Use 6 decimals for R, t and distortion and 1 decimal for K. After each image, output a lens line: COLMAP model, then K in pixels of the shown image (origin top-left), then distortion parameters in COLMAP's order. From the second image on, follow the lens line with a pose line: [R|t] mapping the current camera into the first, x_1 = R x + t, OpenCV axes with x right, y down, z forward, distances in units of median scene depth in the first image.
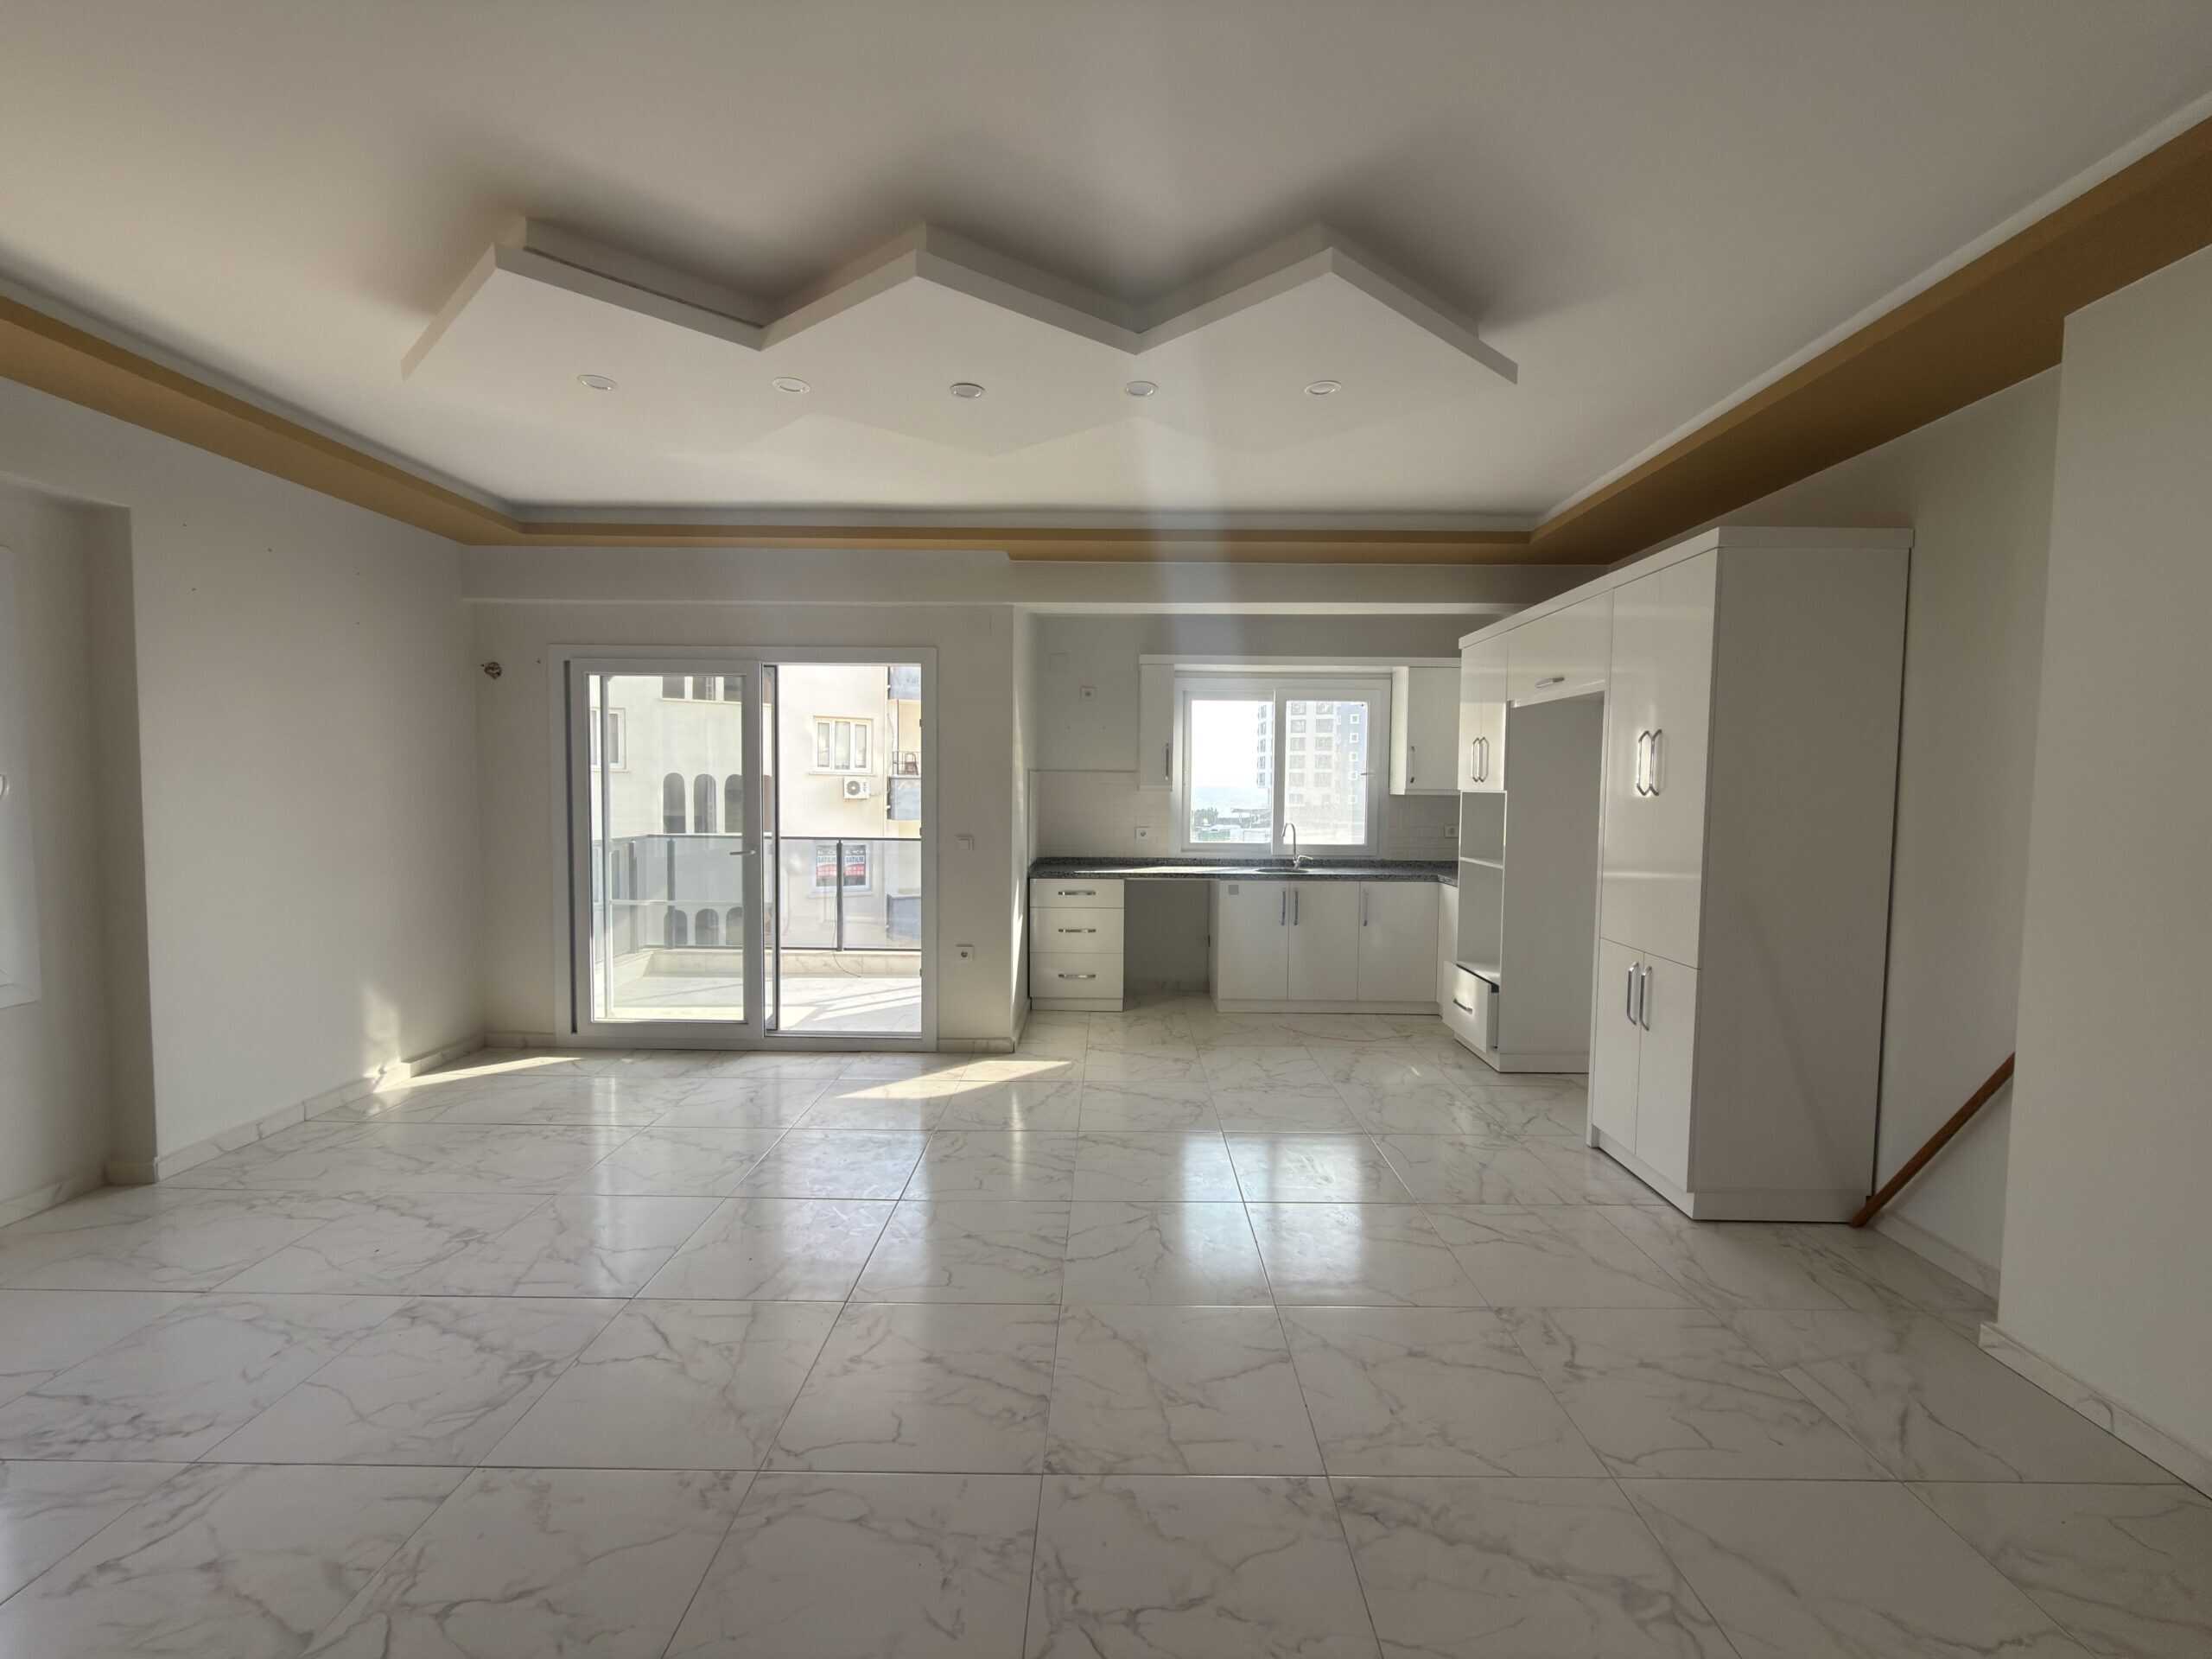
lens RADIAL K [[876.8, 0, 1108.9], [0, 876.8, 827.8], [0, 0, 1]] dist [0.001067, -0.000491]
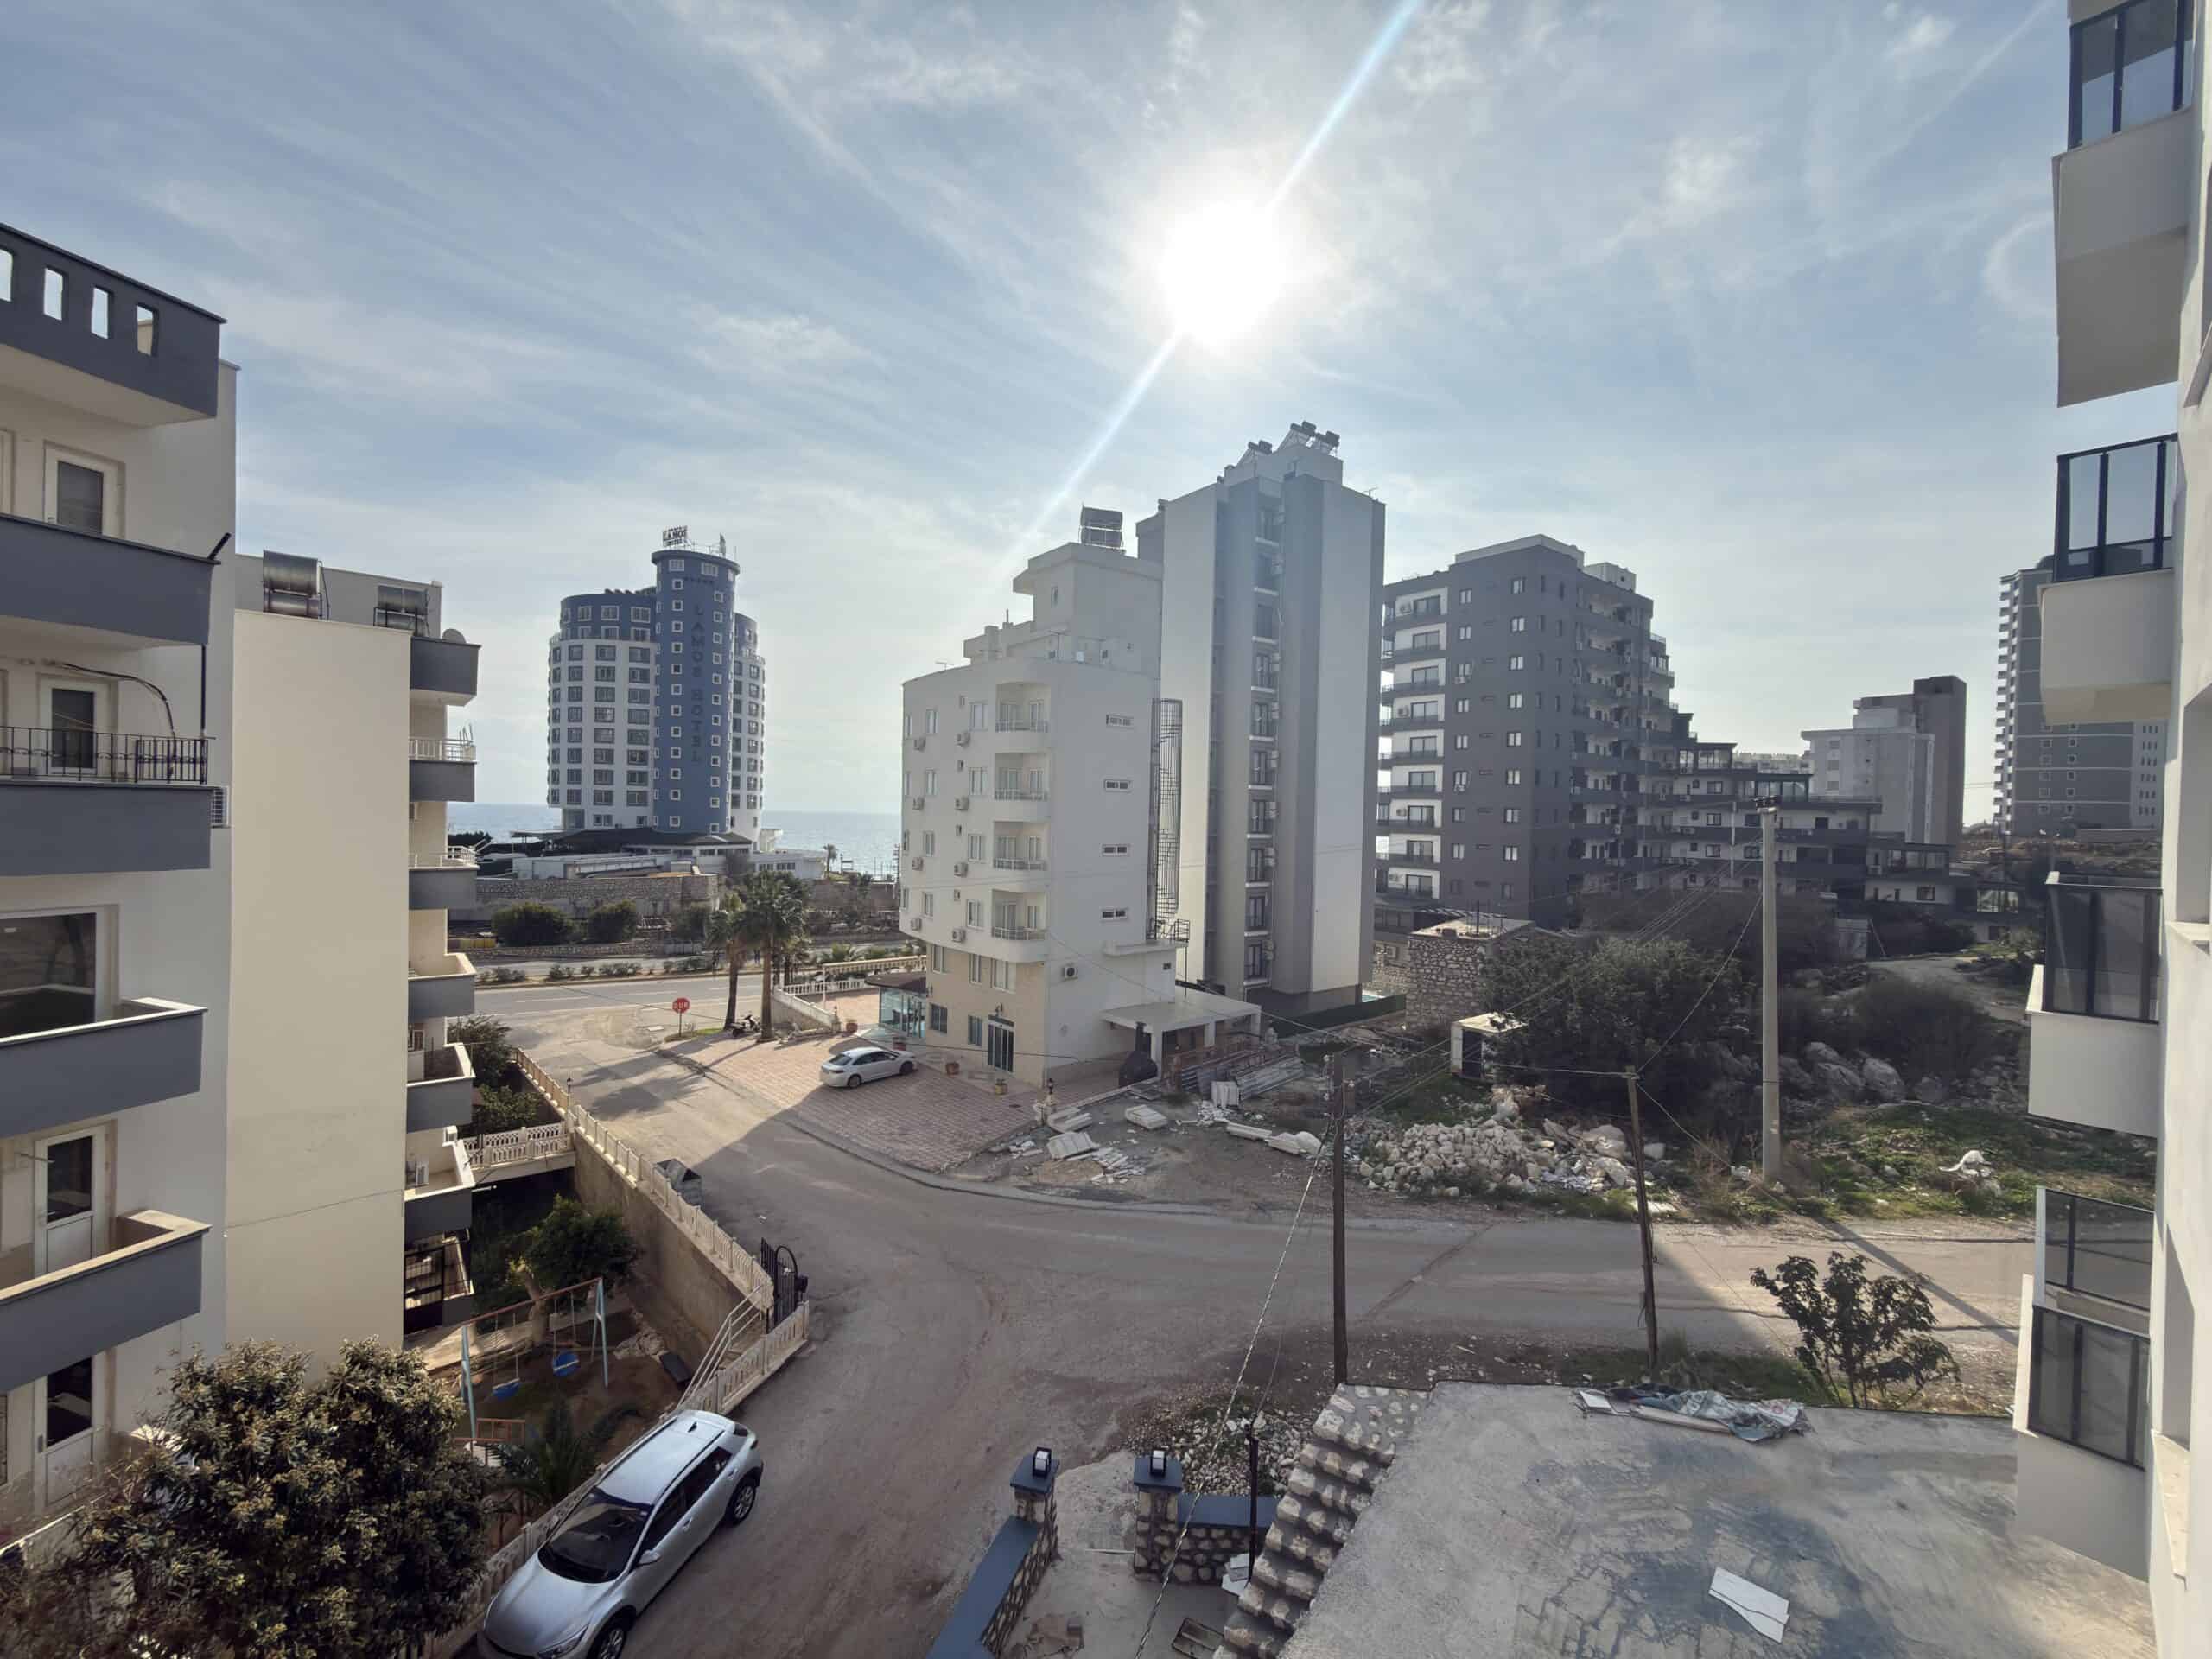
lens RADIAL K [[876.8, 0, 1108.9], [0, 876.8, 827.8], [0, 0, 1]] dist [0.001067, -0.000491]
pose [[0.733897, -0.004640, 0.679245, -0.149822], [0.021160, 0.999648, -0.016034, -0.067220], [-0.678931, 0.026140, 0.733737, 1.359195]]
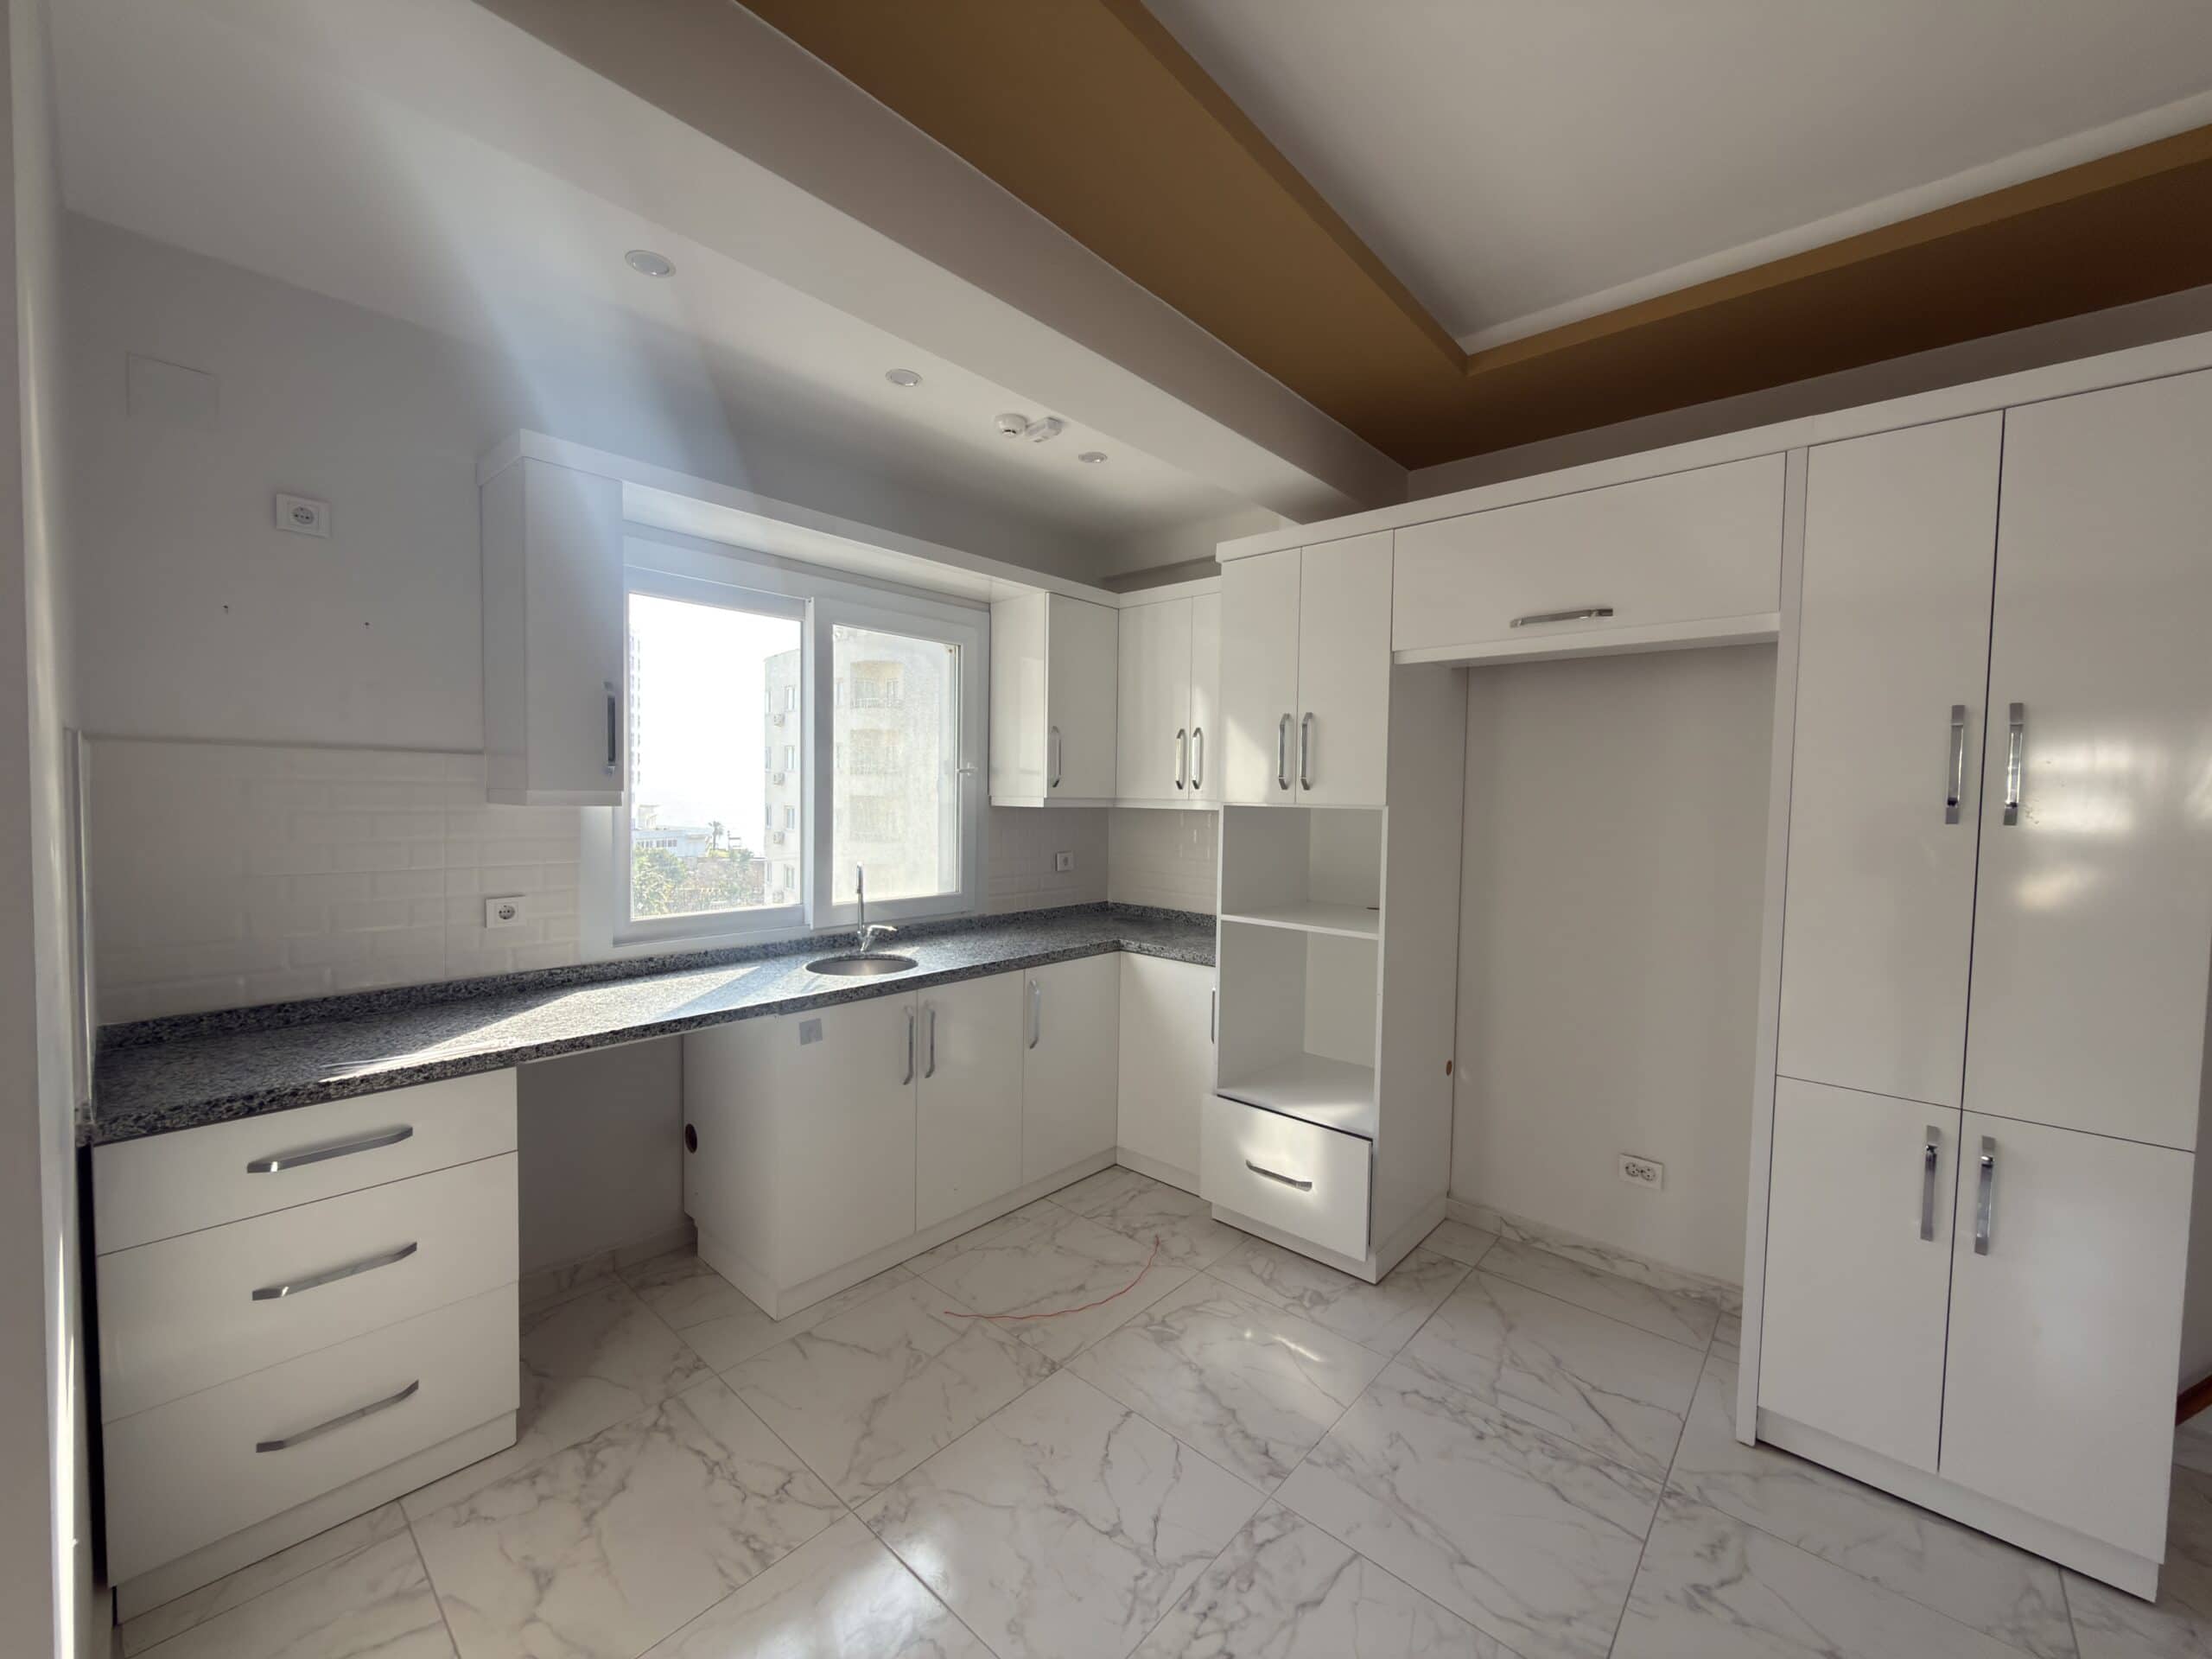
lens RADIAL K [[876.8, 0, 1108.9], [0, 876.8, 827.8], [0, 0, 1]] dist [0.001067, -0.000491]
pose [[0.657973, -0.028785, 0.752491, -0.095421], [0.026599, 0.999534, 0.014978, -0.037044], [-0.752571, 0.010160, 0.658432, 0.675936]]
